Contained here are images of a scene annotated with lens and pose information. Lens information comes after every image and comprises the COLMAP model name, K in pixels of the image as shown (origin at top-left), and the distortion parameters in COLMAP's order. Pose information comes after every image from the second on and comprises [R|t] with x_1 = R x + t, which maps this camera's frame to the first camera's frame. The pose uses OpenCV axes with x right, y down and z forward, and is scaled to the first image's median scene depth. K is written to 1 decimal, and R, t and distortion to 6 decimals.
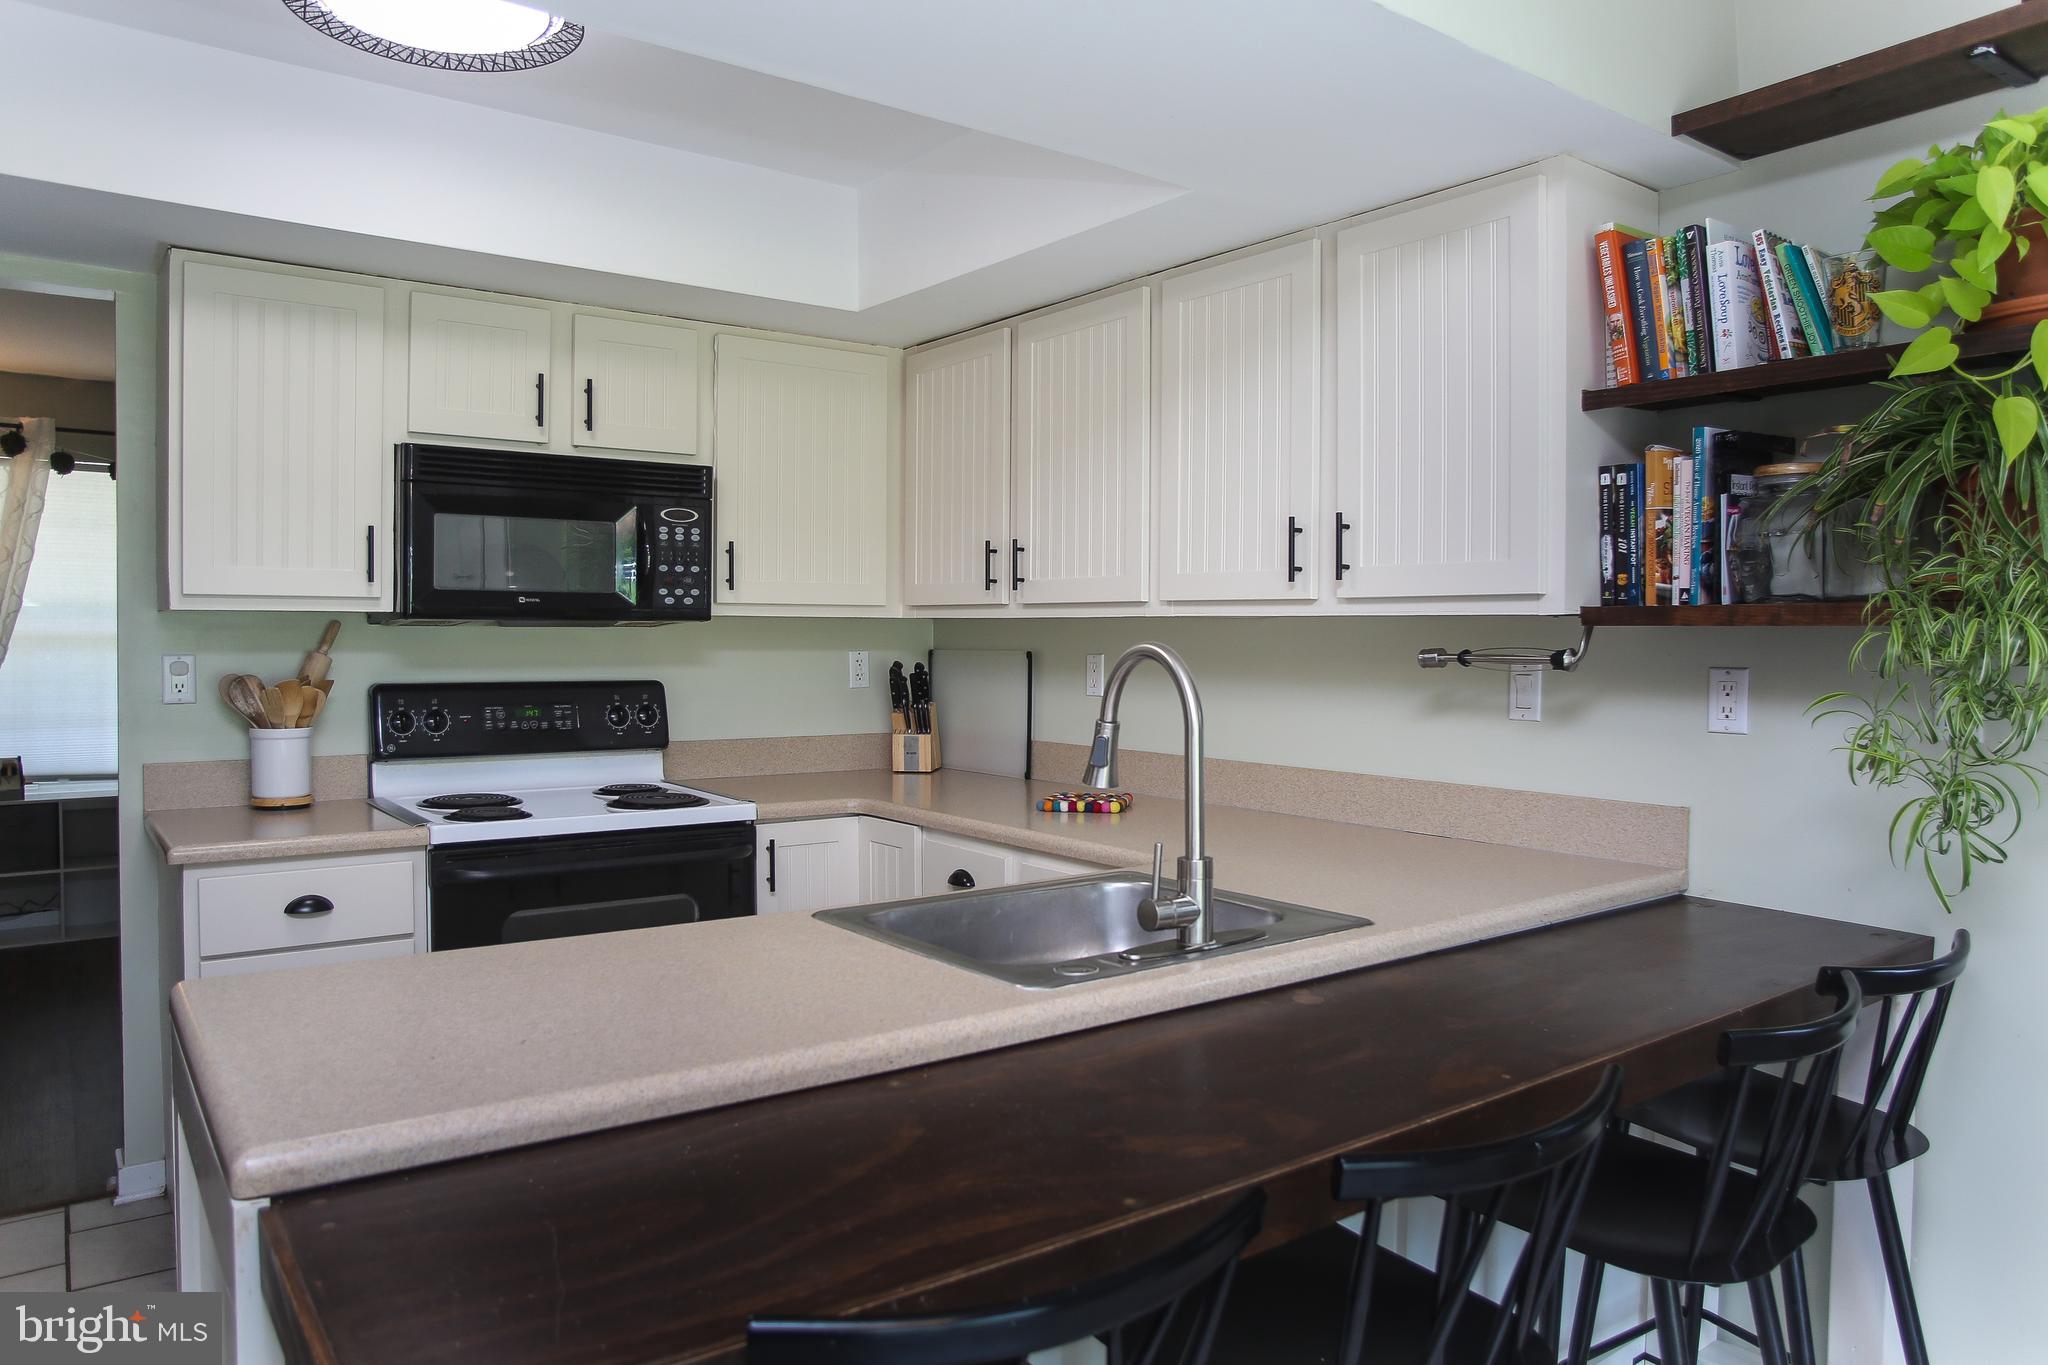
lens RADIAL K [[1357.6, 0, 1022.2], [0, 1357.6, 656.8], [0, 0, 1]] dist [-0.110818, 0.069537]
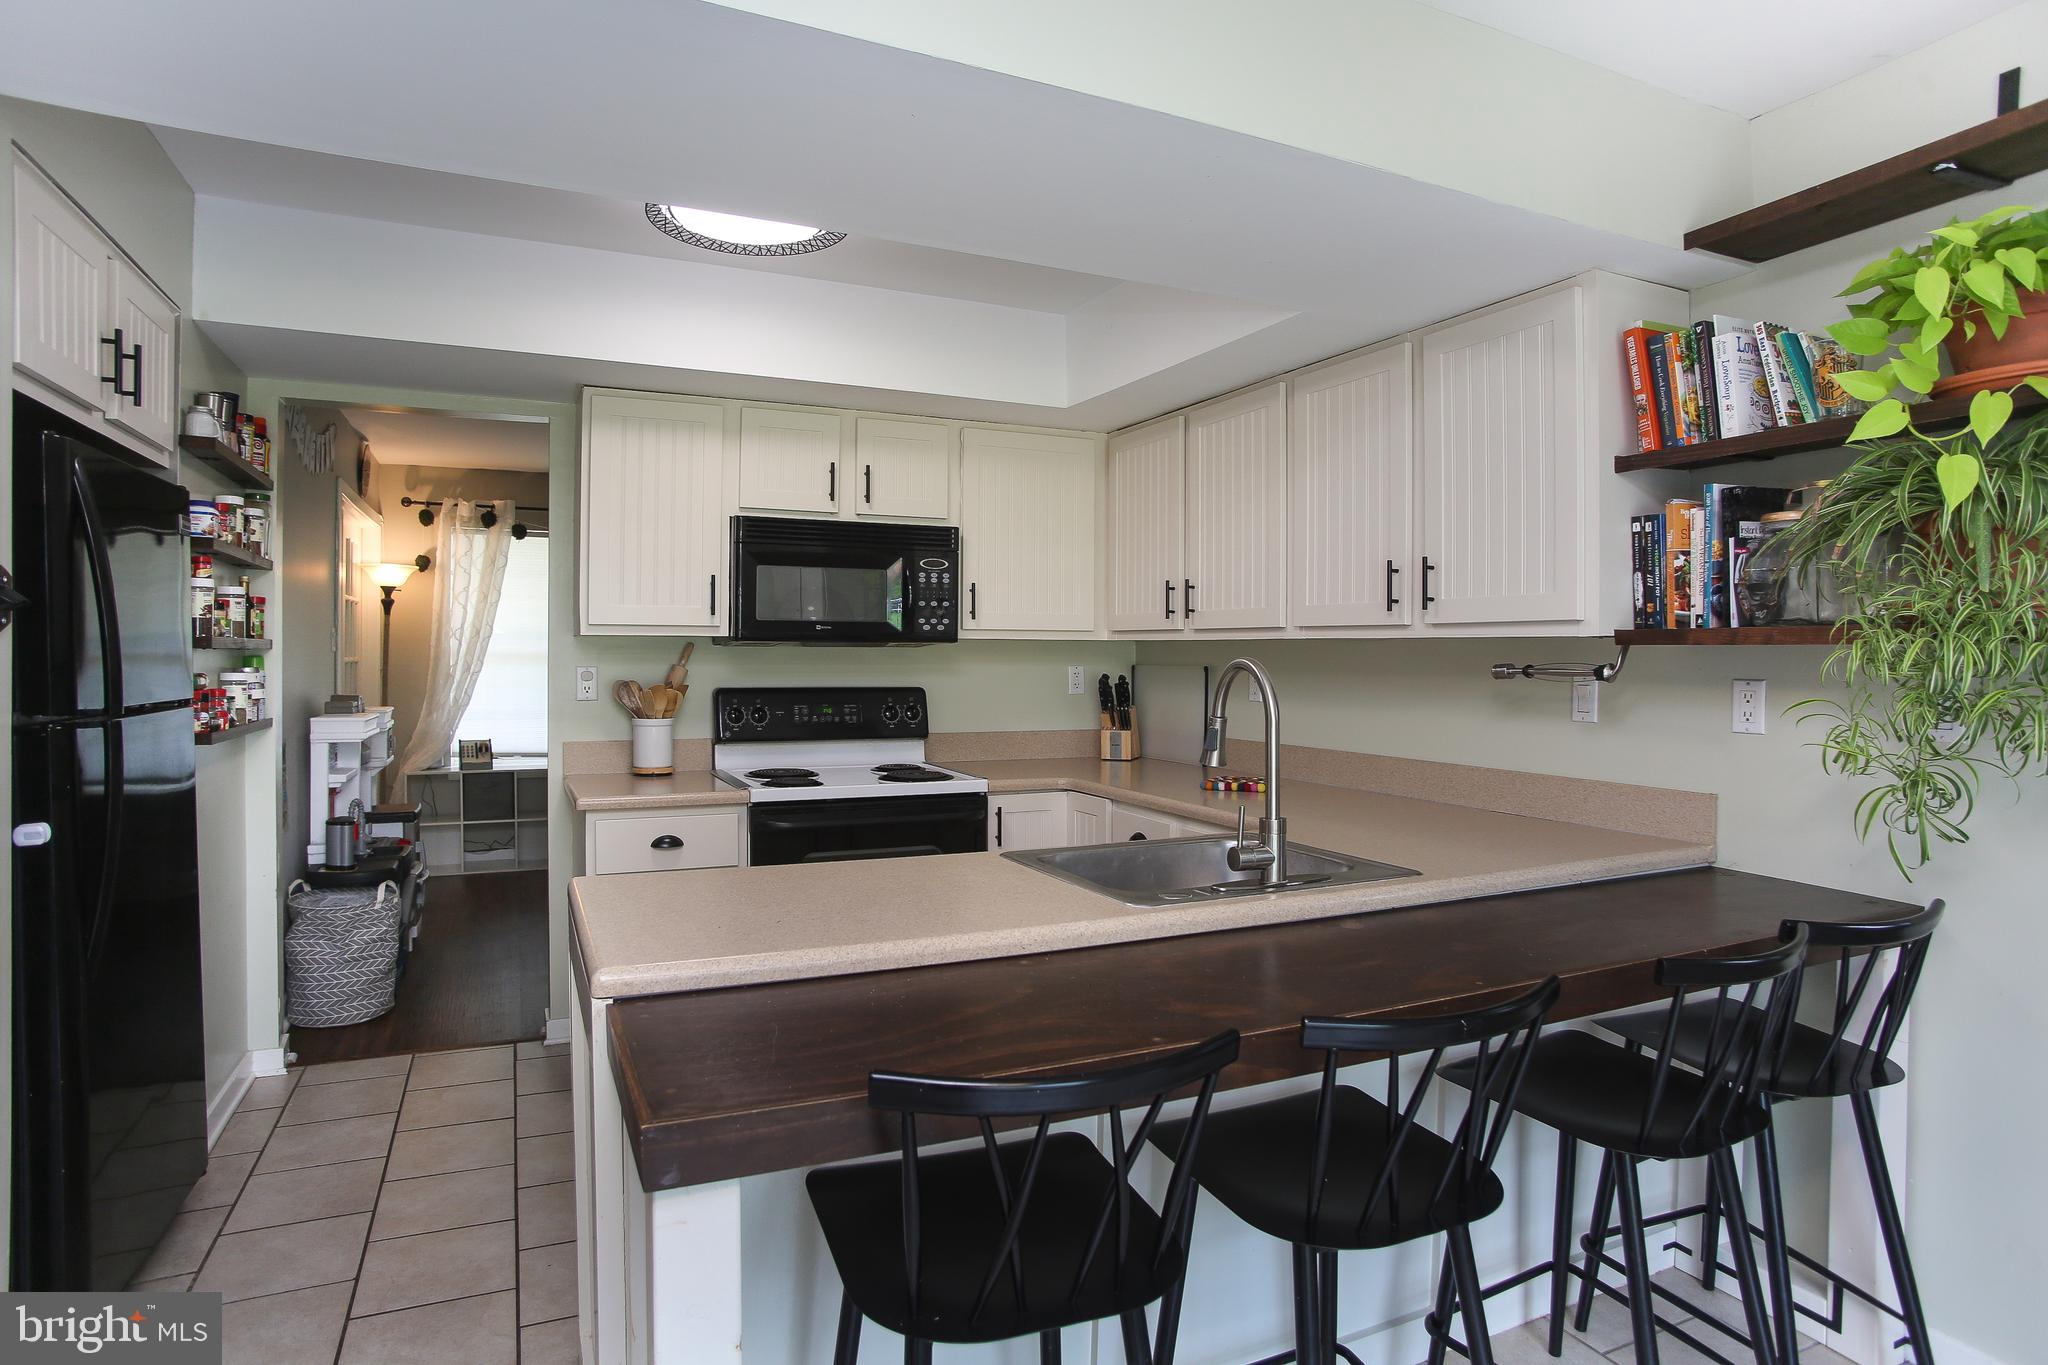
lens RADIAL K [[1106.1, 0, 1029.1], [0, 1106.1, 651.3], [0, 0, 1]] dist [-0.117216, 0.064037]
pose [[0.980916, -0.000059, -0.194431, 0.066869], [-0.003637, 0.999819, -0.018652, 0.002725], [0.194397, 0.019003, 0.980739, -0.076922]]
